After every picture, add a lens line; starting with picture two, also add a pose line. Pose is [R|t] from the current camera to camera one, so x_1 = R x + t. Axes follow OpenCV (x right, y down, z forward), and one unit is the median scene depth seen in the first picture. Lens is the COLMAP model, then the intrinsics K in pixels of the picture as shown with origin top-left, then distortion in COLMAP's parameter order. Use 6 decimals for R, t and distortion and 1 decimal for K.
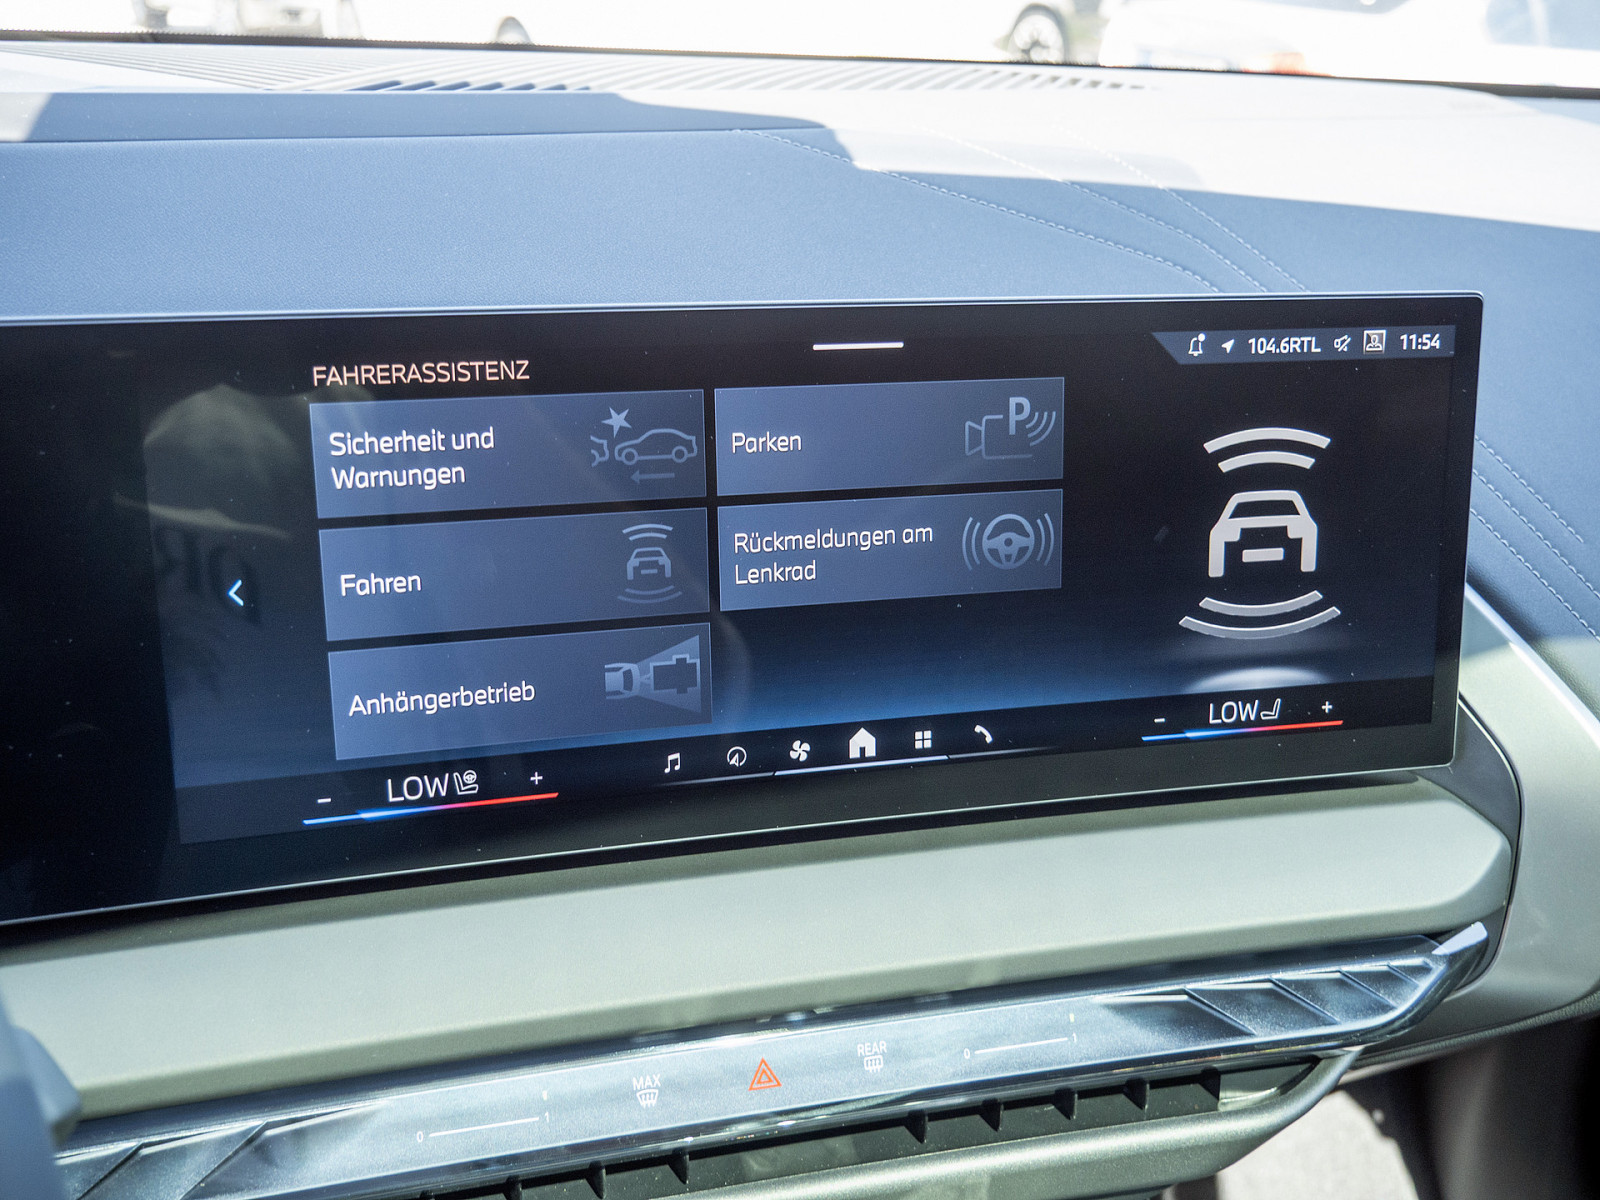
lens RADIAL K [[1593.2, 0, 793.7], [0, 1593.2, 609.6], [0, 0, 1]] dist [-0.014584, 0.000000]
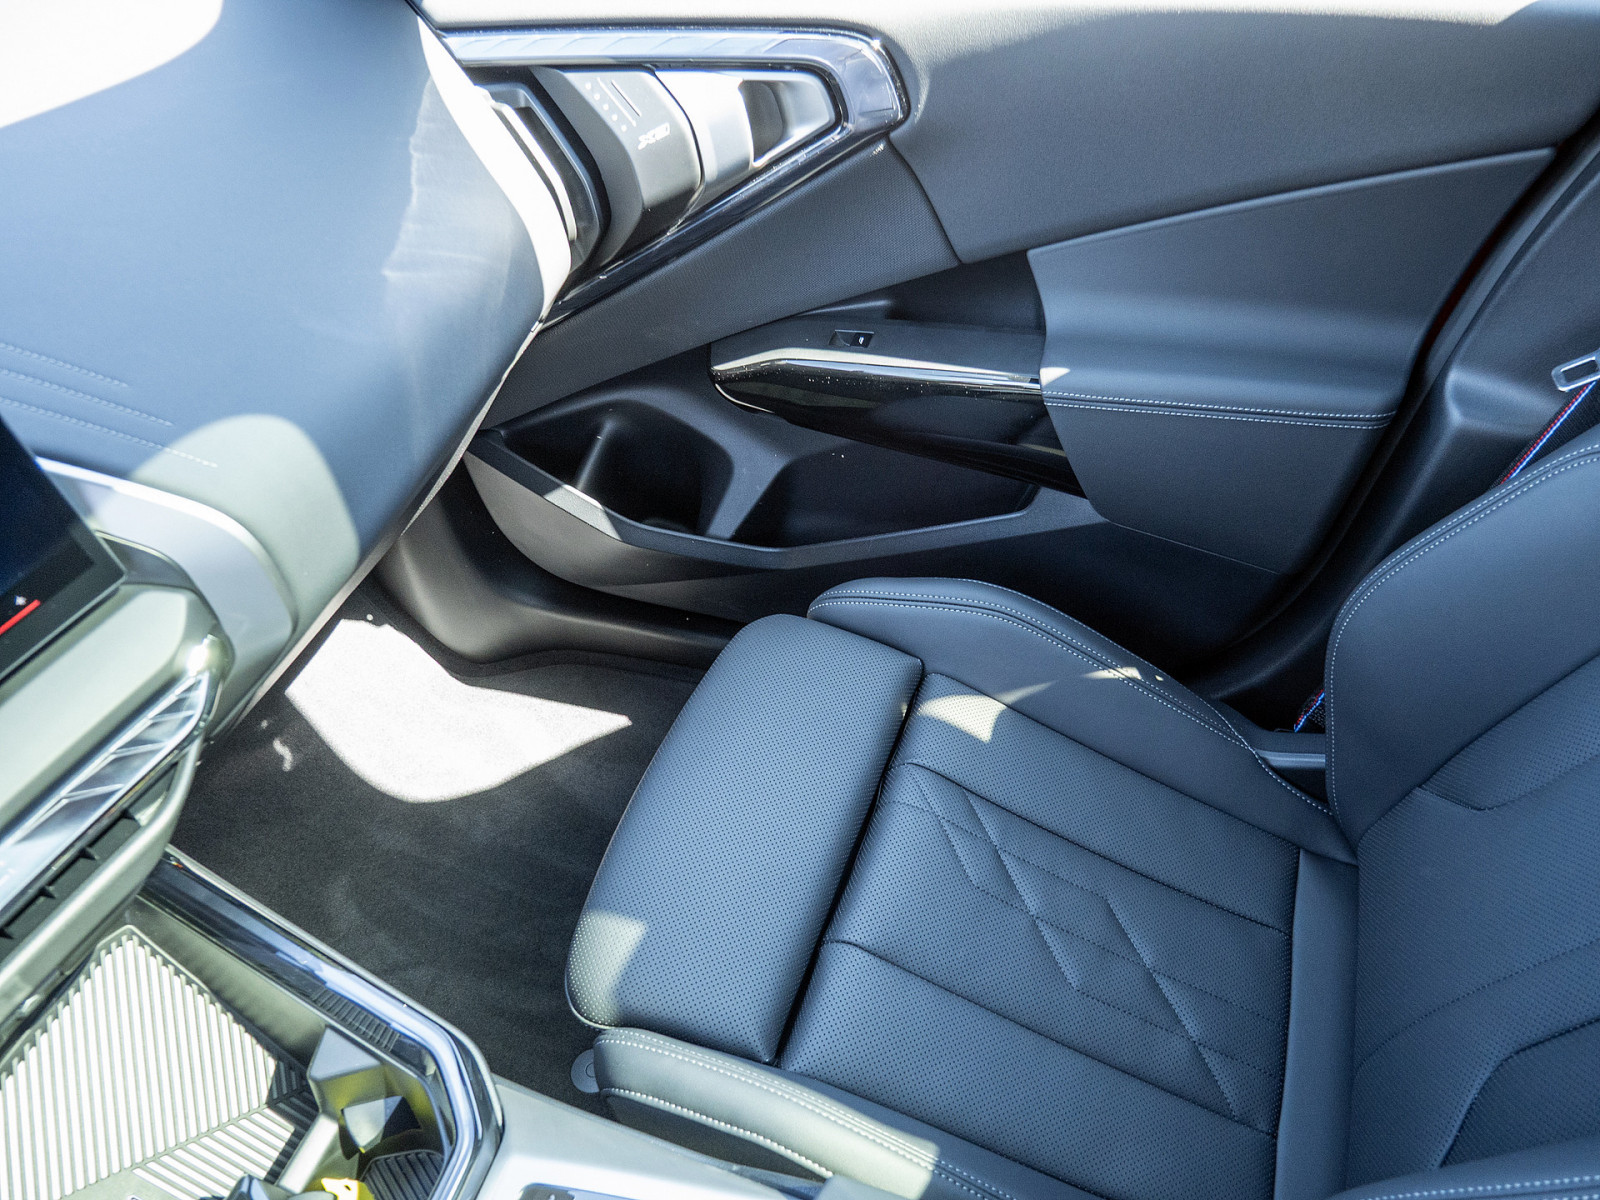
lens RADIAL K [[1152.3, 0, 792.2], [0, 1152.3, 599.8], [0, 0, 1]] dist [-0.049006, 0.005514]
pose [[0.664041, -0.592019, 0.456687, 0.333850], [0.381822, 0.793645, 0.473645, -0.163919], [-0.642854, -0.140147, 0.753059, -0.261558]]
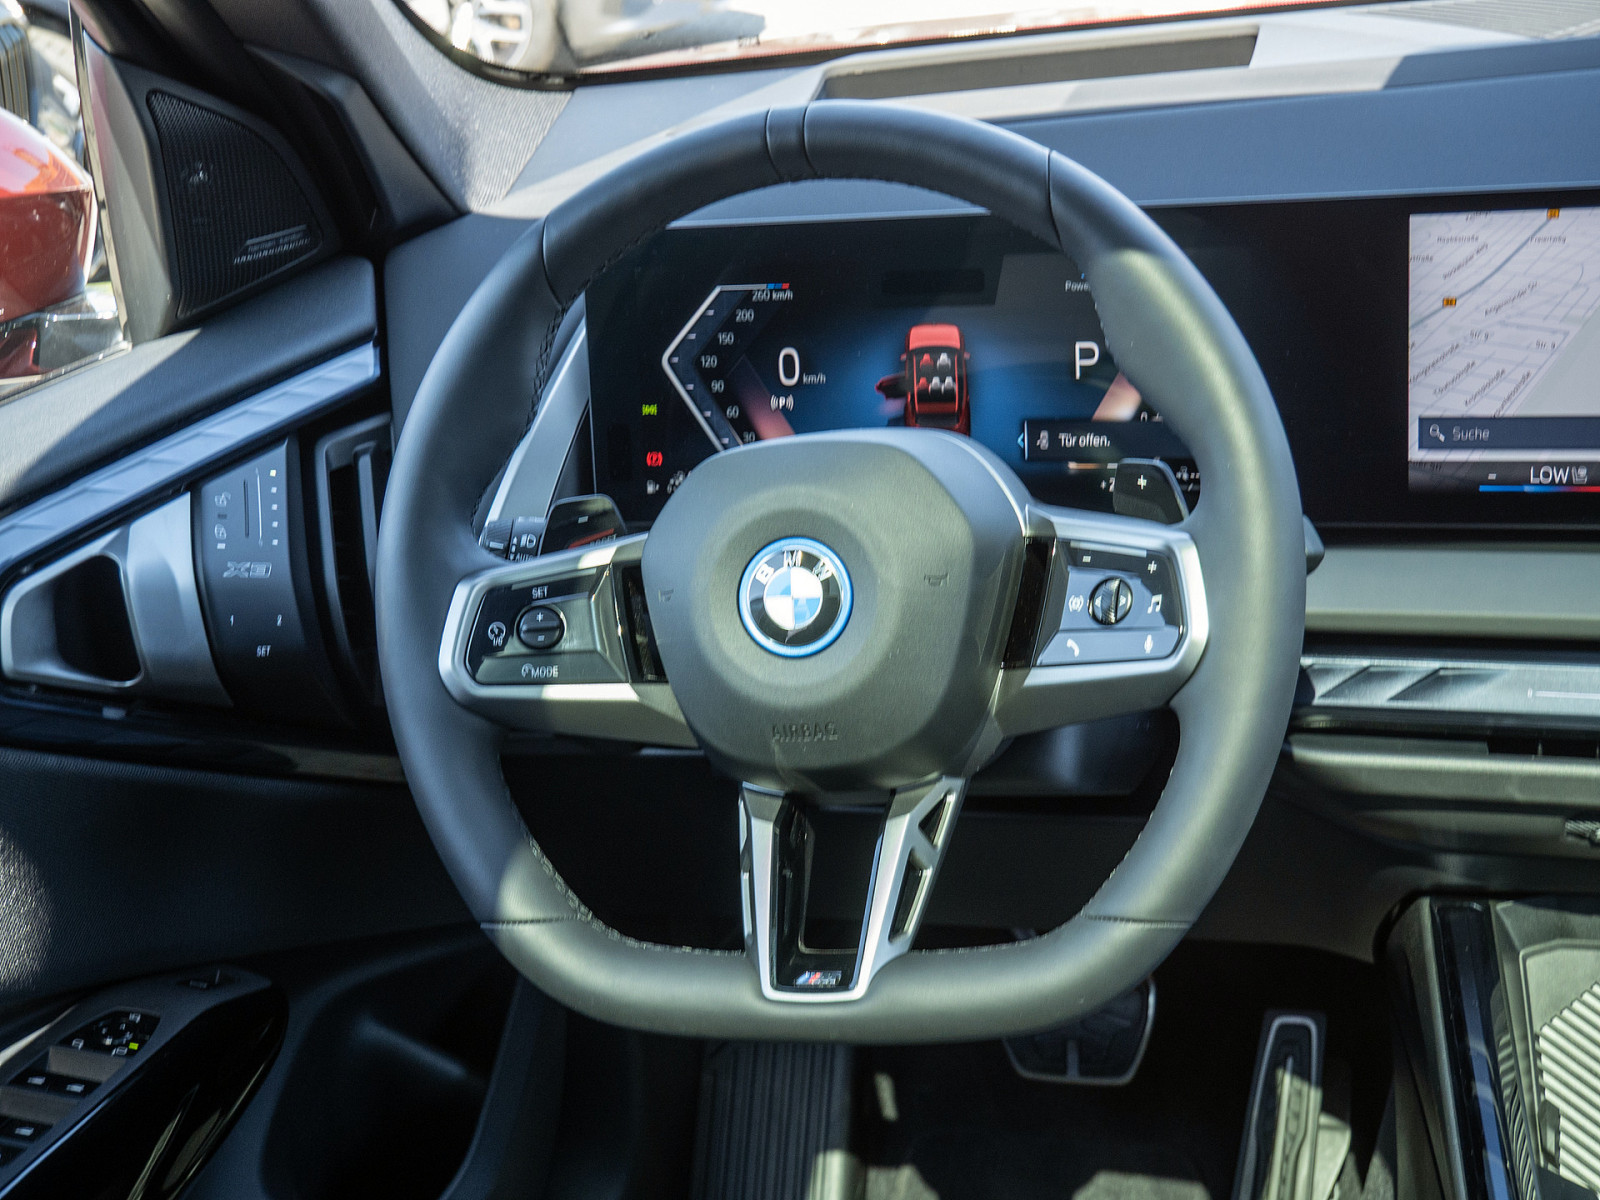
lens RADIAL K [[2367.6, 0, 805.1], [0, 2367.6, 611.8], [0, 0, 1]] dist [-0.012807, 0.000000]
pose [[0.749326, 0.094654, -0.655402, 0.696088], [-0.102270, 0.994399, 0.026687, 0.229318], [0.654257, 0.047031, 0.754809, -1.167767]]
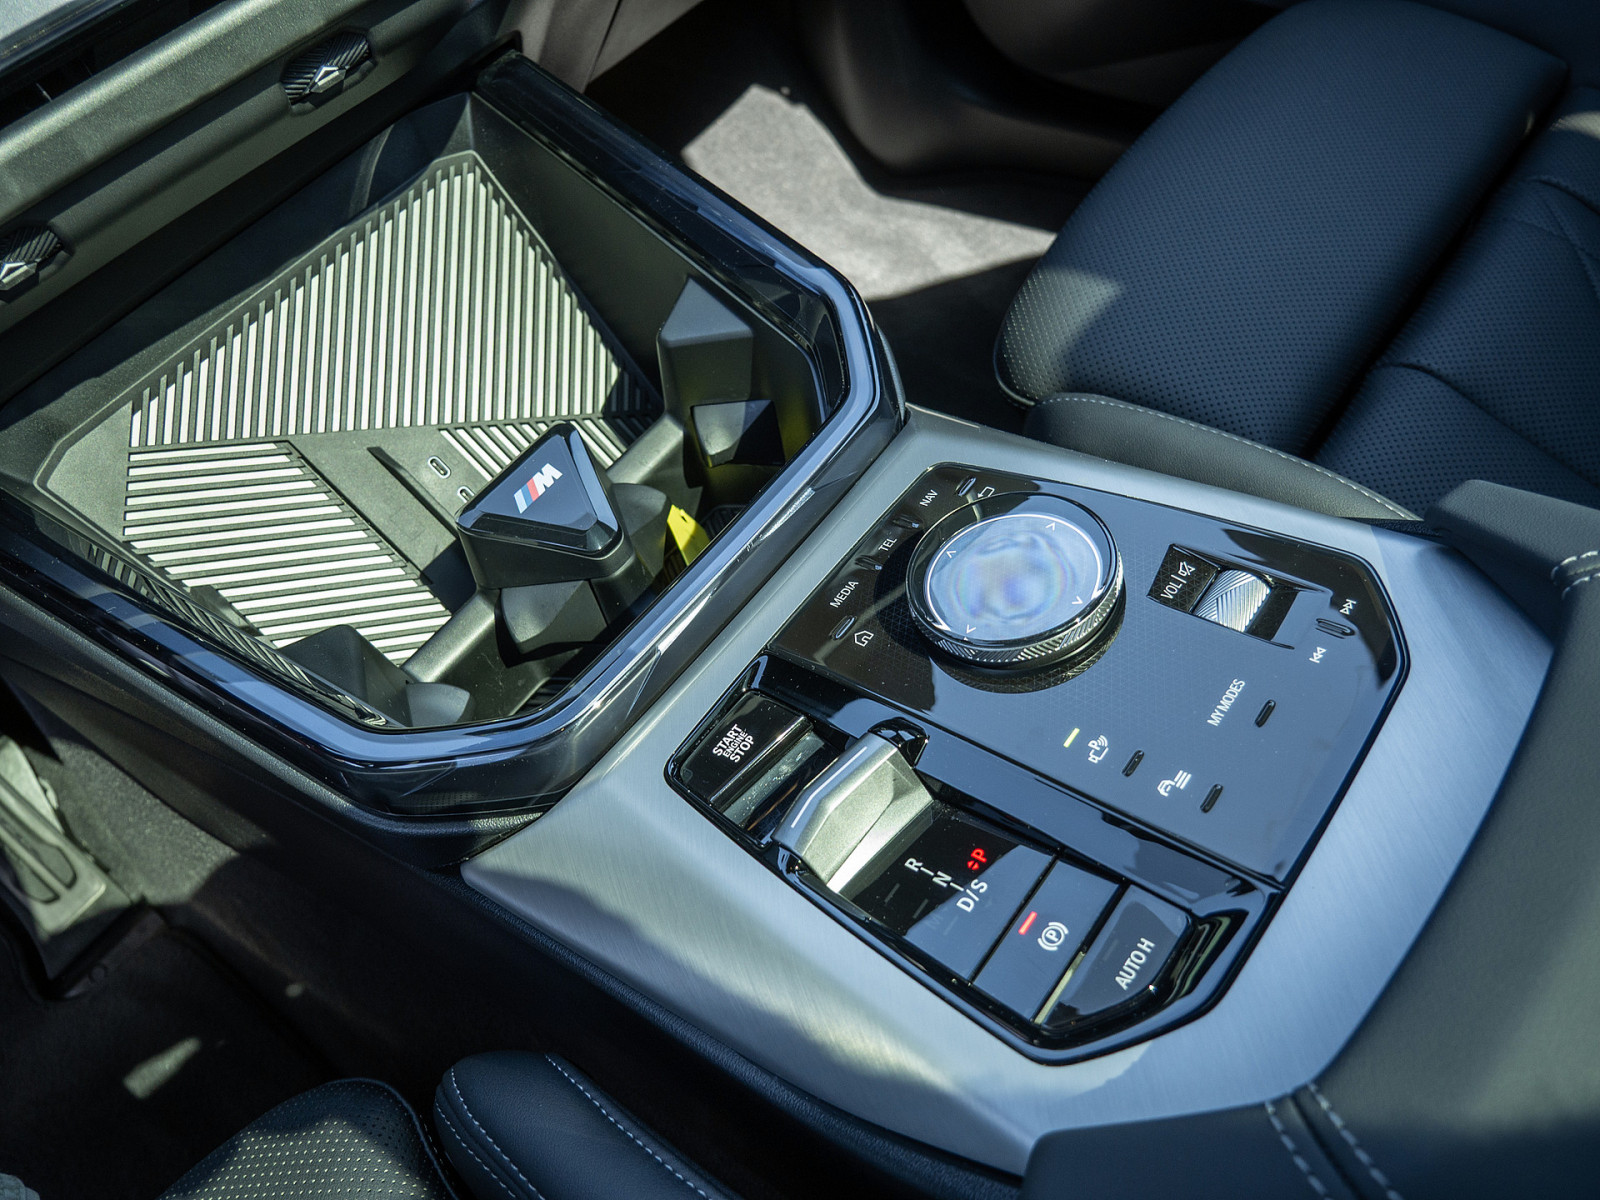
lens RADIAL K [[1152.3, 0, 795.4], [0, 1152.3, 610.3], [0, 0, 1]] dist [-0.049006, 0.005514]
pose [[0.852278, -0.509442, 0.118704, 0.096048], [0.389842, 0.769914, 0.505229, 0.411321], [-0.348776, -0.384320, 0.854783, 0.030054]]
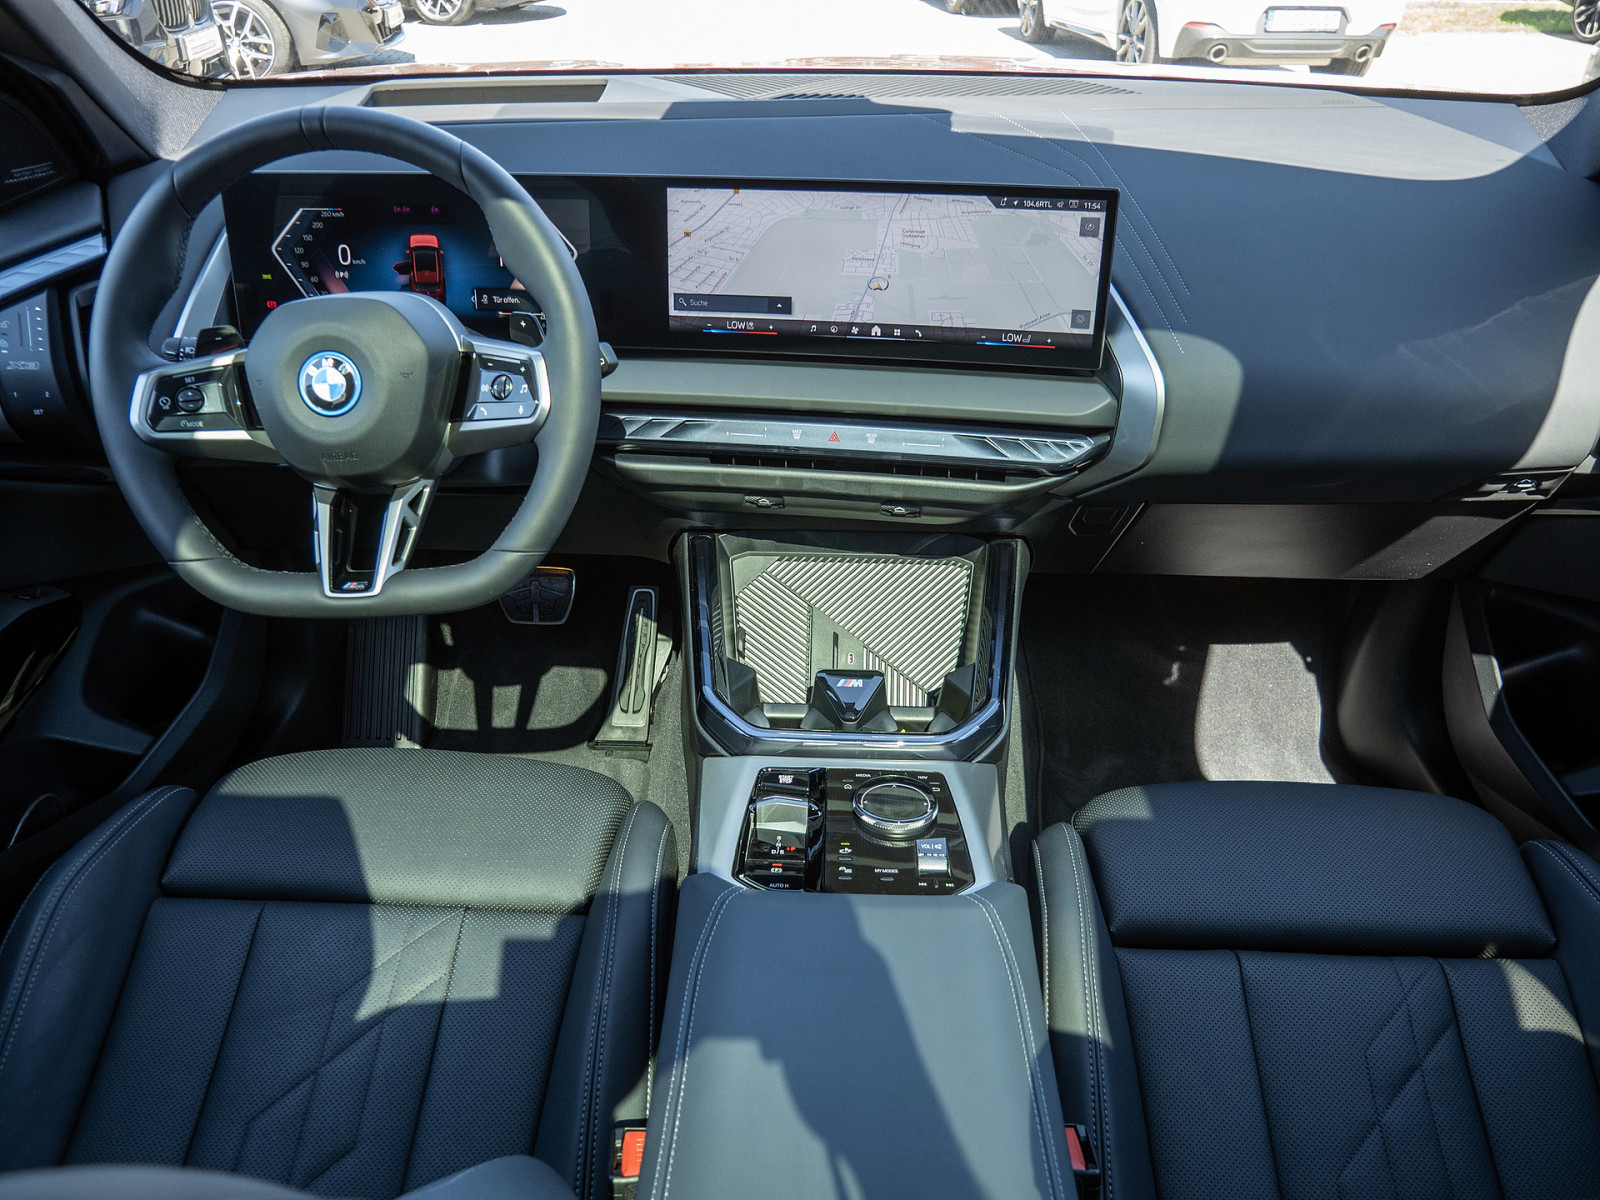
lens RADIAL K [[1152.3, 0, 813.5], [0, 1152.3, 598.3], [0, 0, 1]] dist [-0.049006, 0.005514]
pose [[0.906608, 0.179062, -0.382097, 0.806511], [-0.118637, 0.977139, 0.176424, 0.195846], [0.404953, -0.114617, 0.907125, -1.024789]]
